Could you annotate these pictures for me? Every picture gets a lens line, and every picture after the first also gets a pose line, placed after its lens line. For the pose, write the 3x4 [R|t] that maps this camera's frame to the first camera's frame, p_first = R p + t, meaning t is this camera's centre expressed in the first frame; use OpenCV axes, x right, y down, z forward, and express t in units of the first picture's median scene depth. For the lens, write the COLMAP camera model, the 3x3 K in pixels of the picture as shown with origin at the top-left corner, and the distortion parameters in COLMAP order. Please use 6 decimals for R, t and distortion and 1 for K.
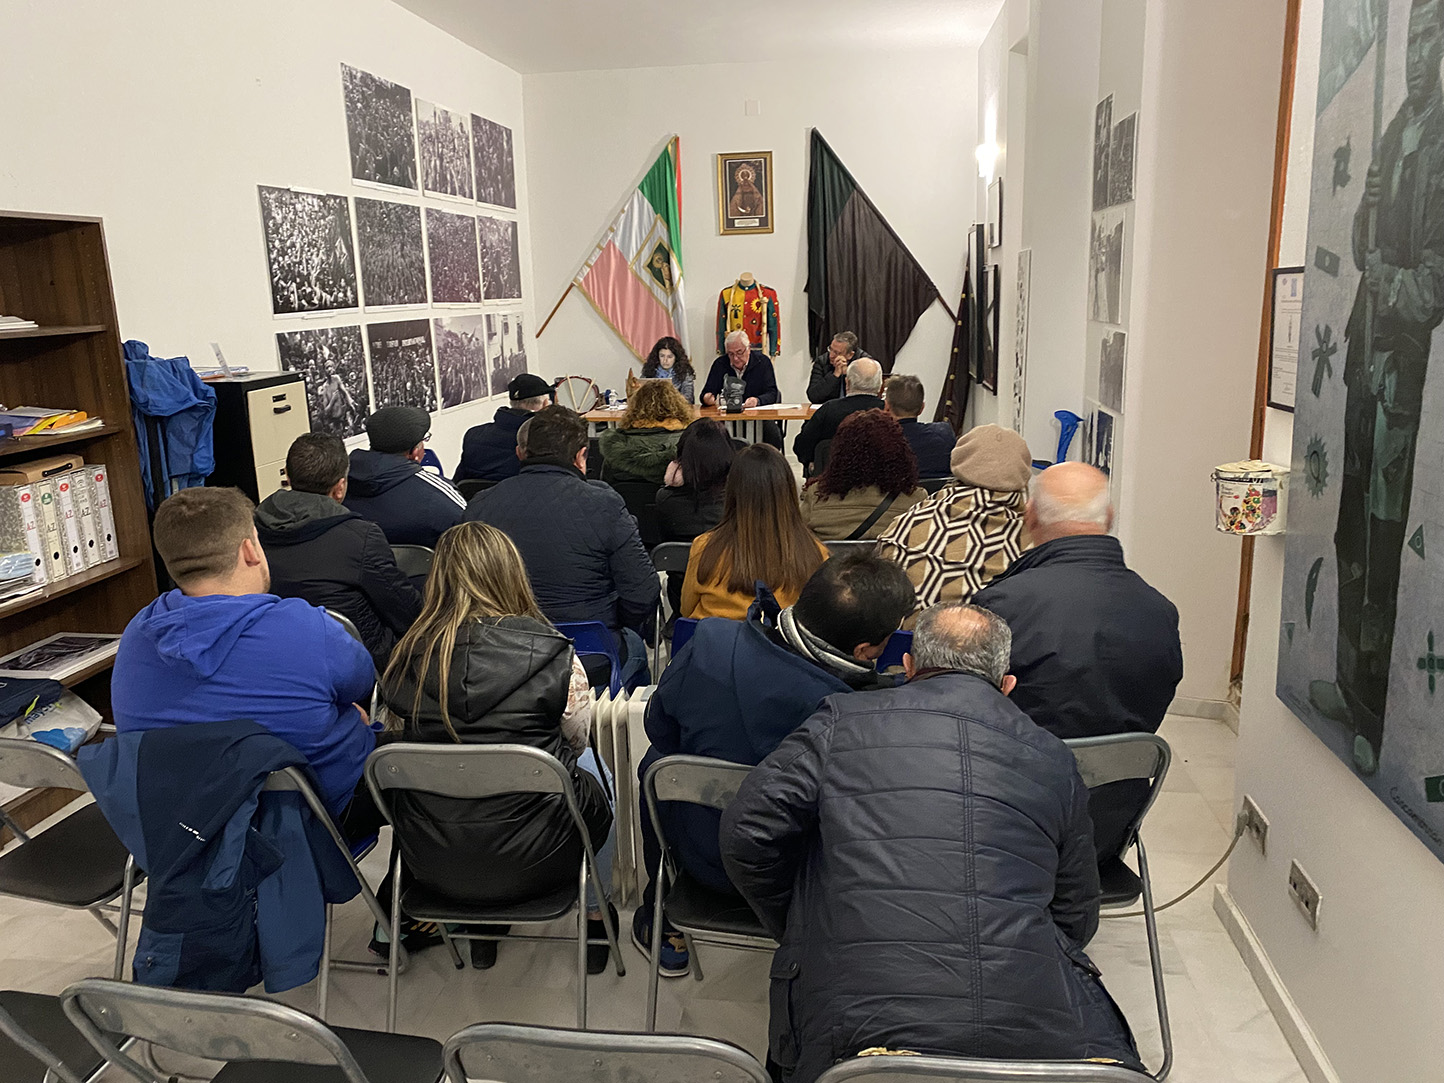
lens RADIAL K [[1098.2, 0, 722.0], [0, 1098.2, 541.5], [0, 0, 1]] dist [0.001972, -0.000927]
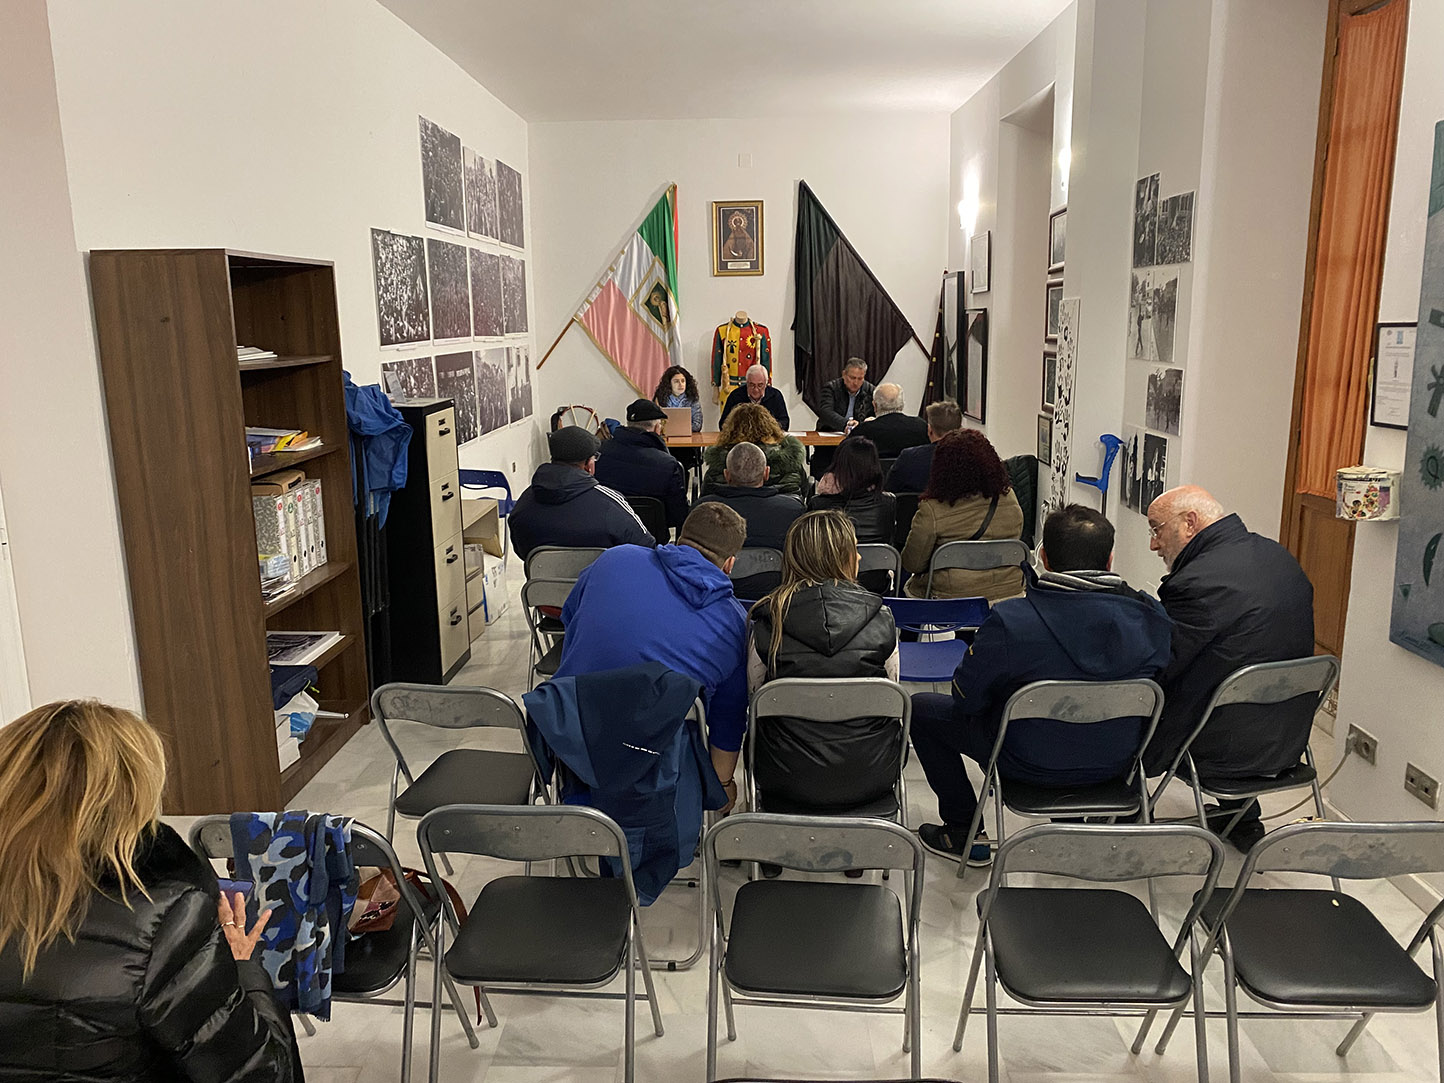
lens RADIAL K [[1089.7, 0, 722.0], [0, 1089.7, 541.5], [0, 0, 1]] dist [0.027940, -0.002125]
pose [[0.994682, -0.007737, 0.102701, -0.114044], [0.010644, 0.999557, -0.027790, 0.012467], [-0.102440, 0.028735, 0.994324, -0.065119]]
